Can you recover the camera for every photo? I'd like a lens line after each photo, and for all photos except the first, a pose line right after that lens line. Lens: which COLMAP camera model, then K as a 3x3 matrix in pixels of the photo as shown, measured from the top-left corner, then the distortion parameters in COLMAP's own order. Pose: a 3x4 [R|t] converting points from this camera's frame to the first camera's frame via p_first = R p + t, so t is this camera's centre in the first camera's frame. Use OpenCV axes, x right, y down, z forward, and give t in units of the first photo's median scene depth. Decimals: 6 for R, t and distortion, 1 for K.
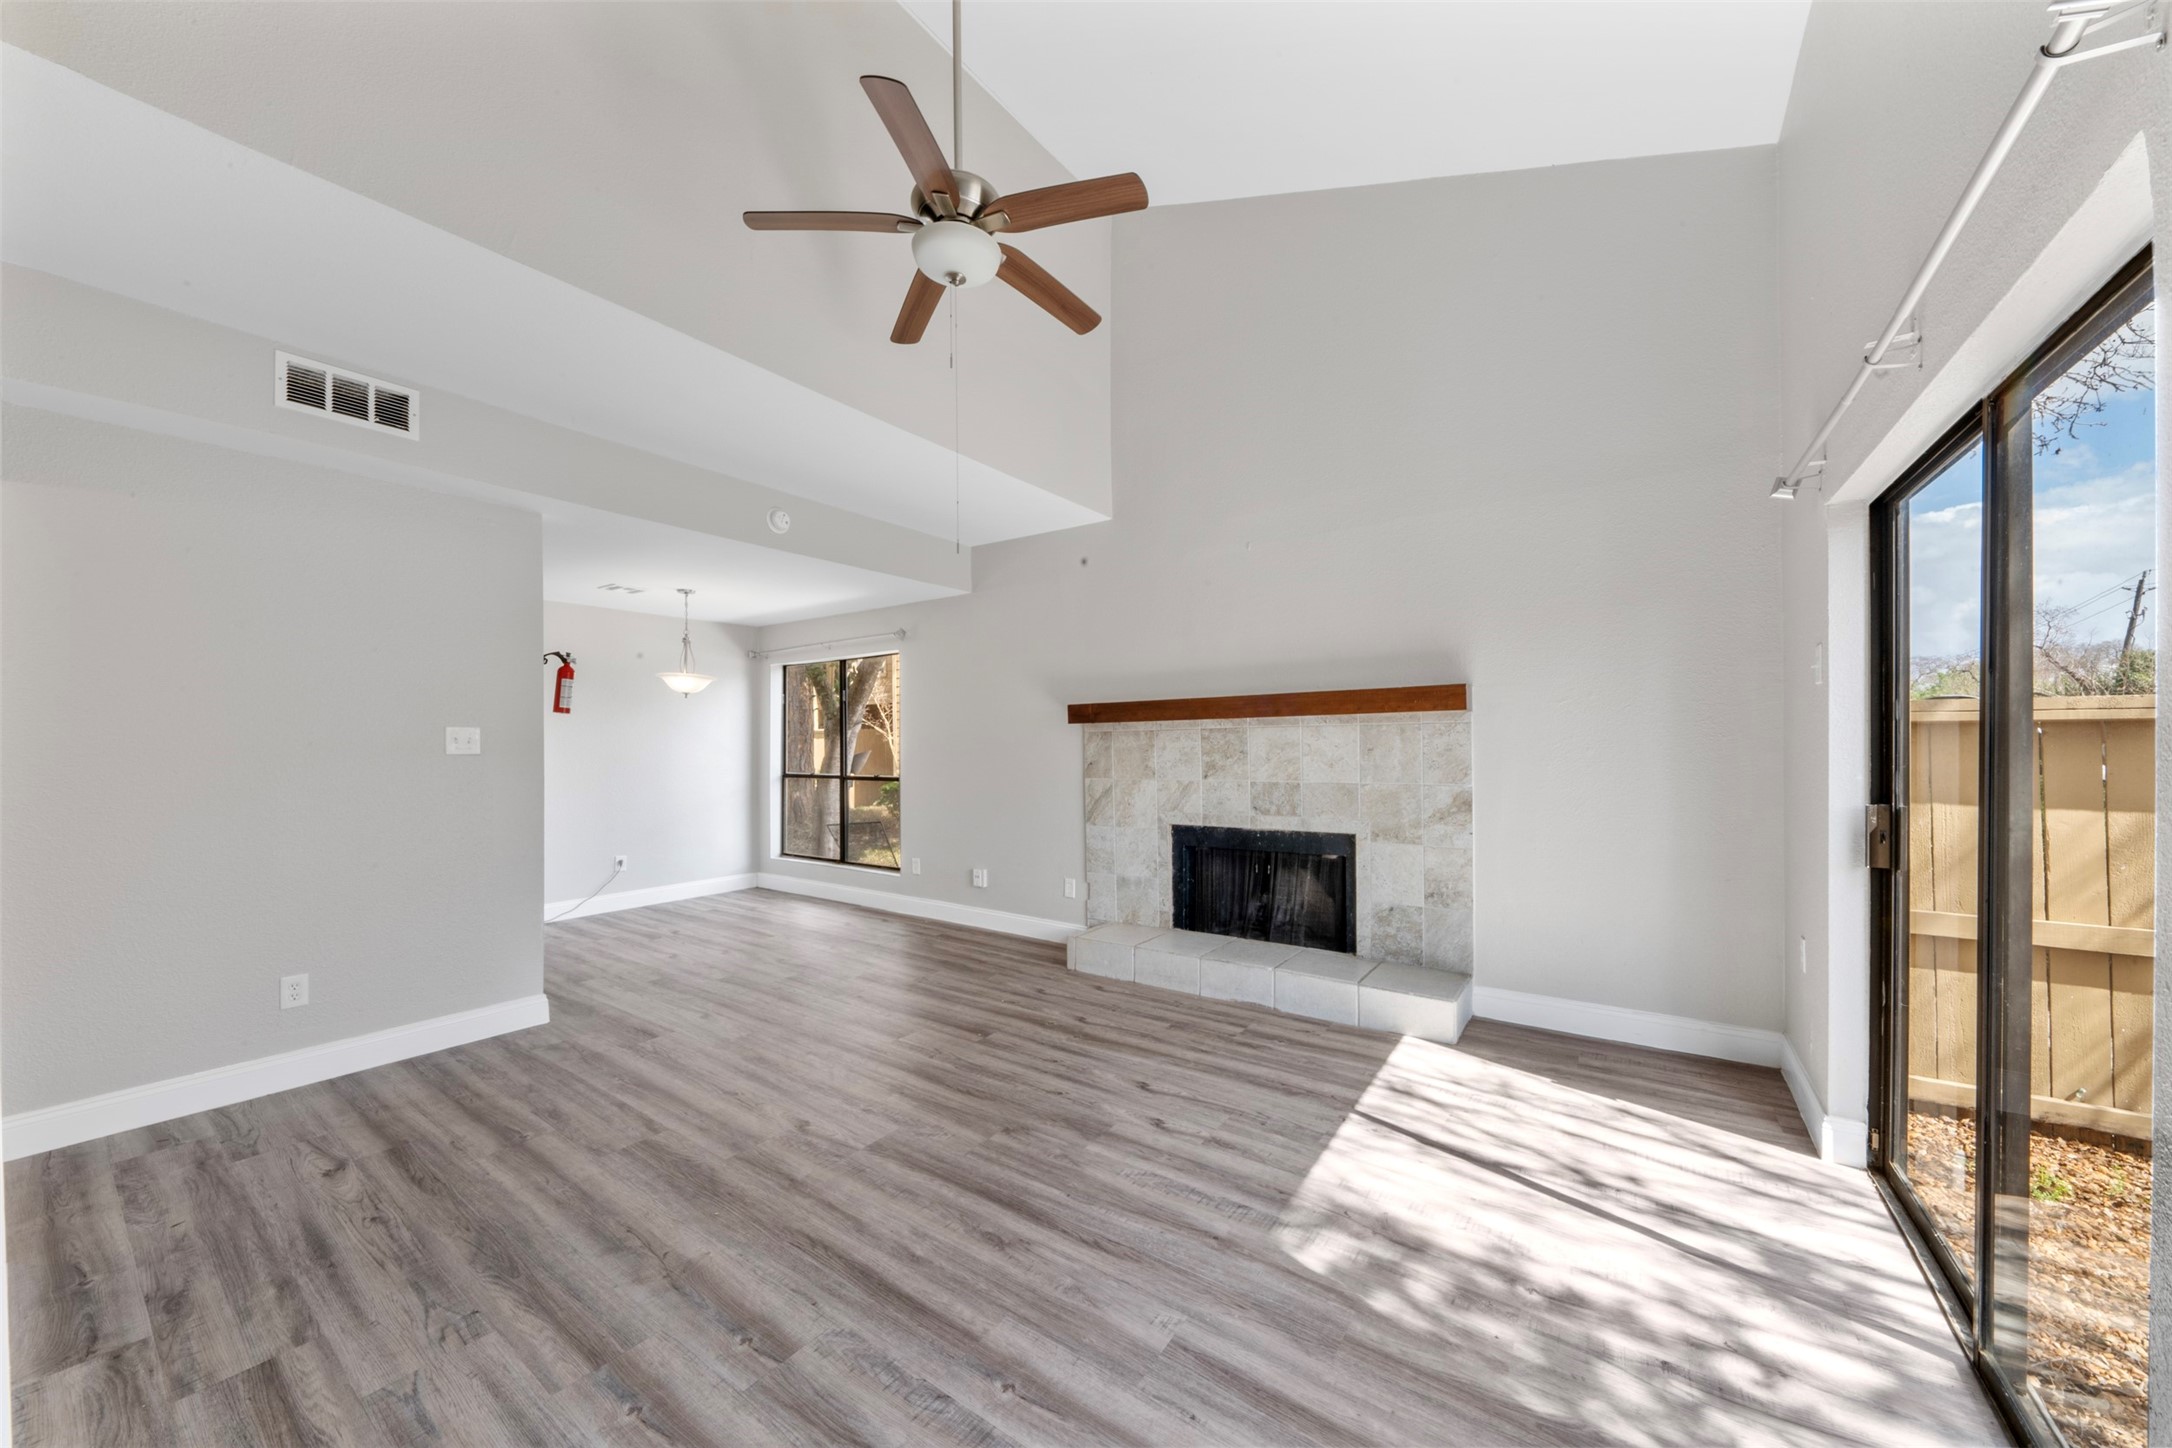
lens RADIAL K [[769.8, 0, 1080.6], [0, 769.8, 739.0], [0, 0, 1]] dist [0.000781, 0.000055]
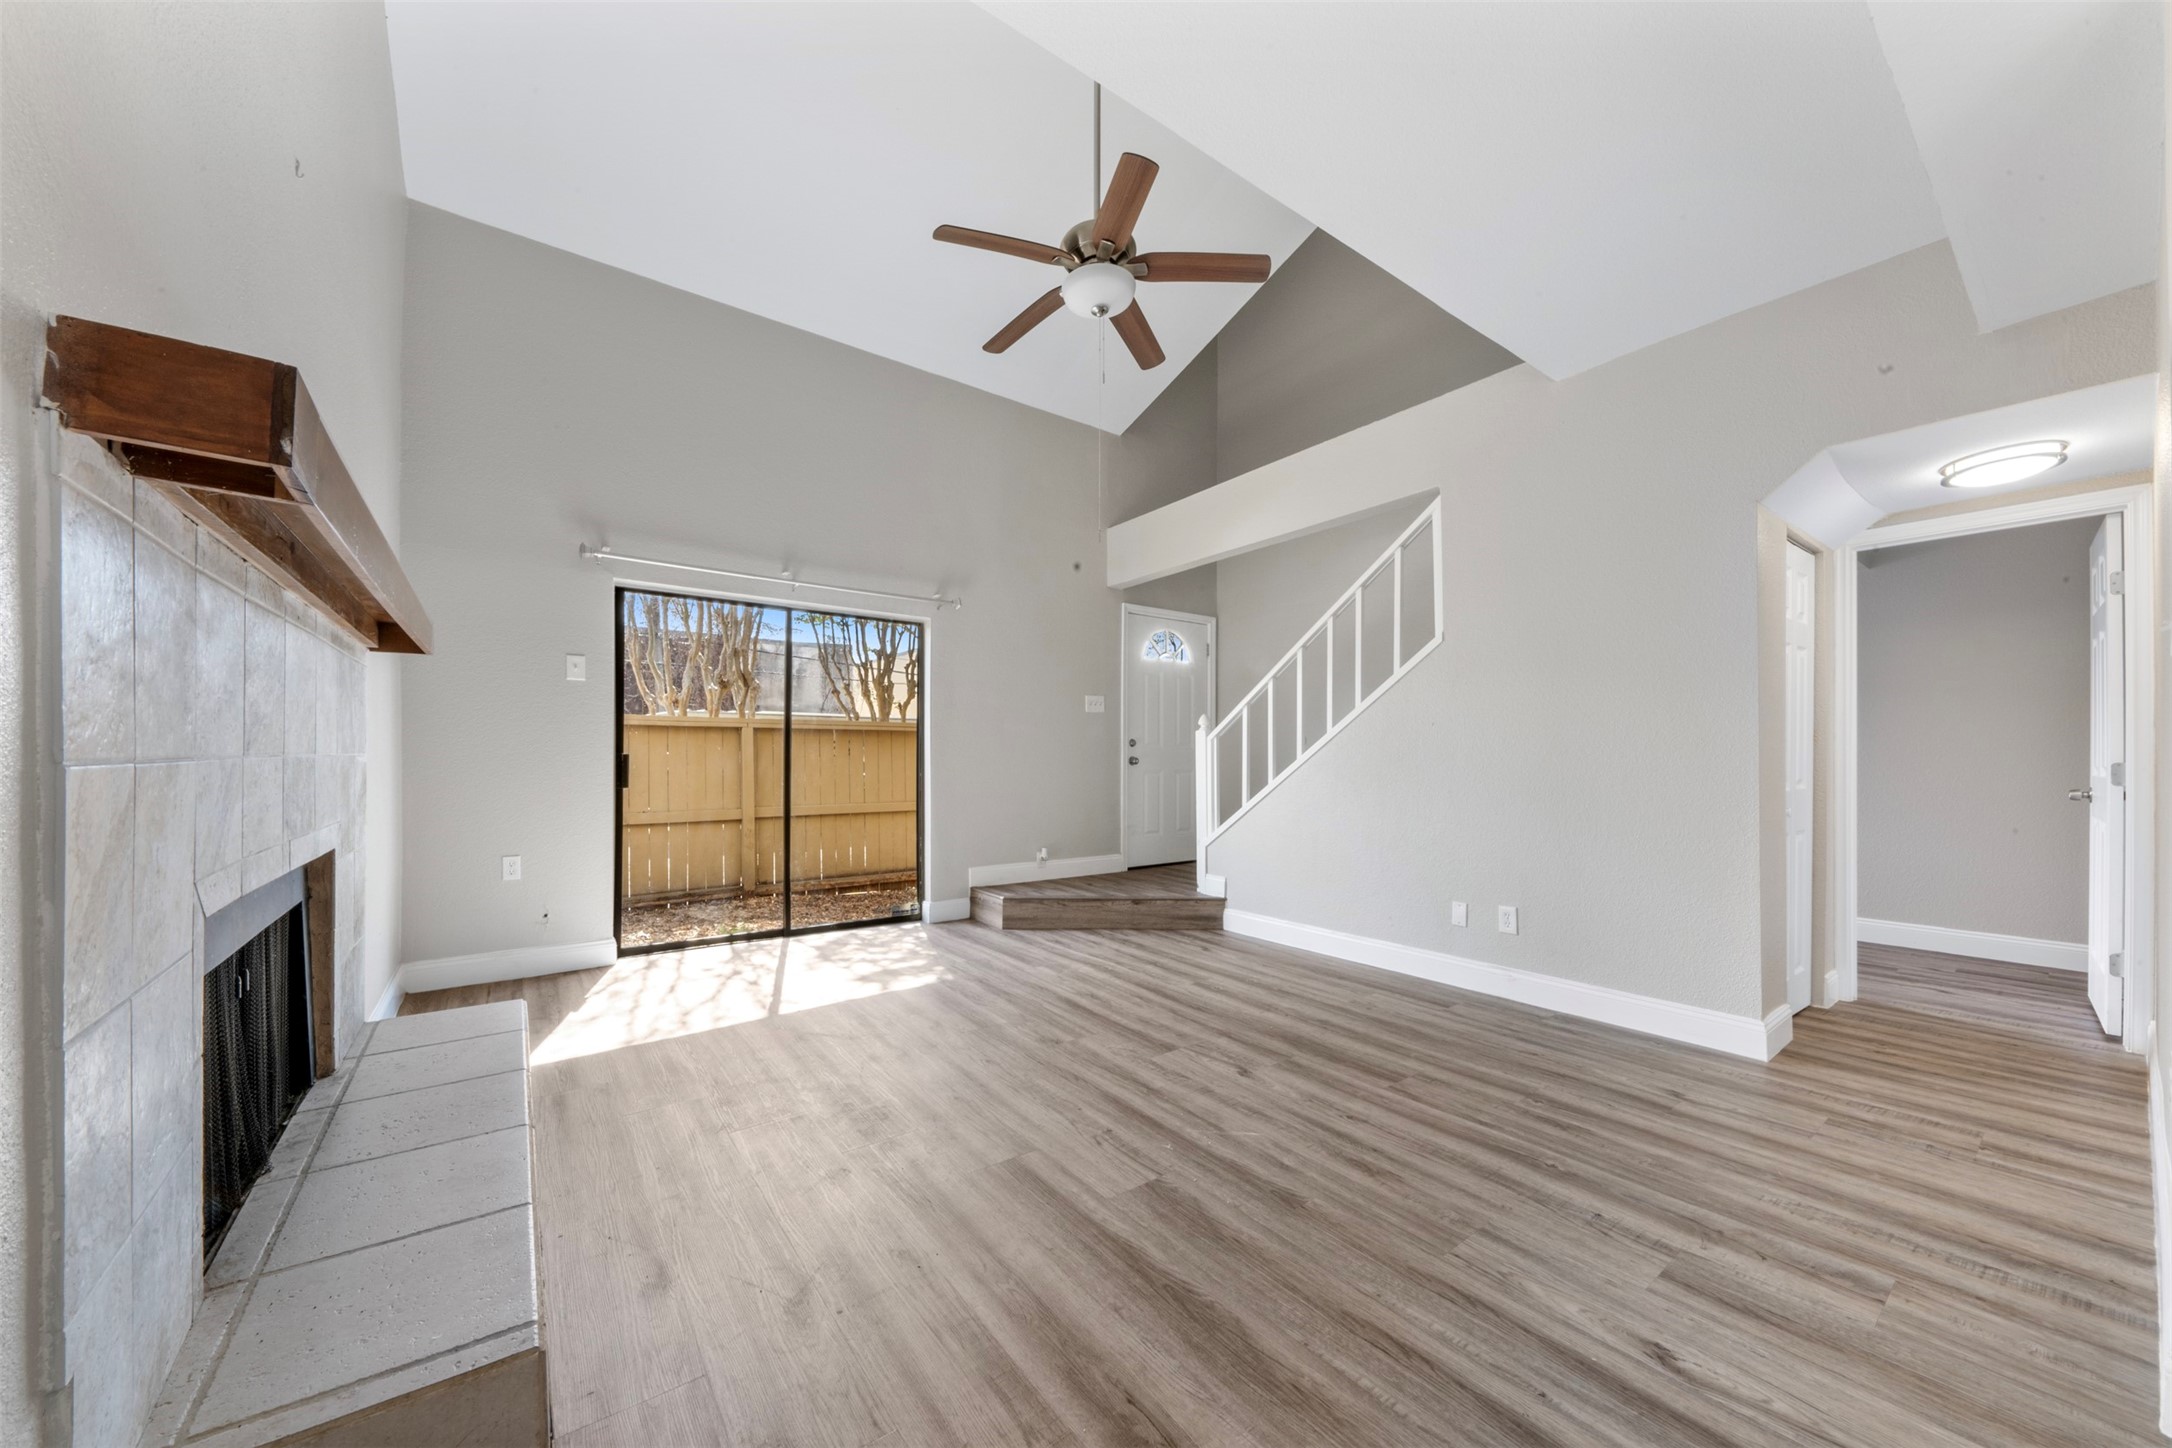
lens RADIAL K [[769.8, 0, 1071.7], [0, 769.8, 755.8], [0, 0, 1]] dist [0.000781, 0.000055]
pose [[-0.949719, 0.006340, 0.313040, -0.437242], [0.004952, 0.999974, -0.005227, 0.083061], [-0.313065, -0.003414, -0.949725, 1.912995]]
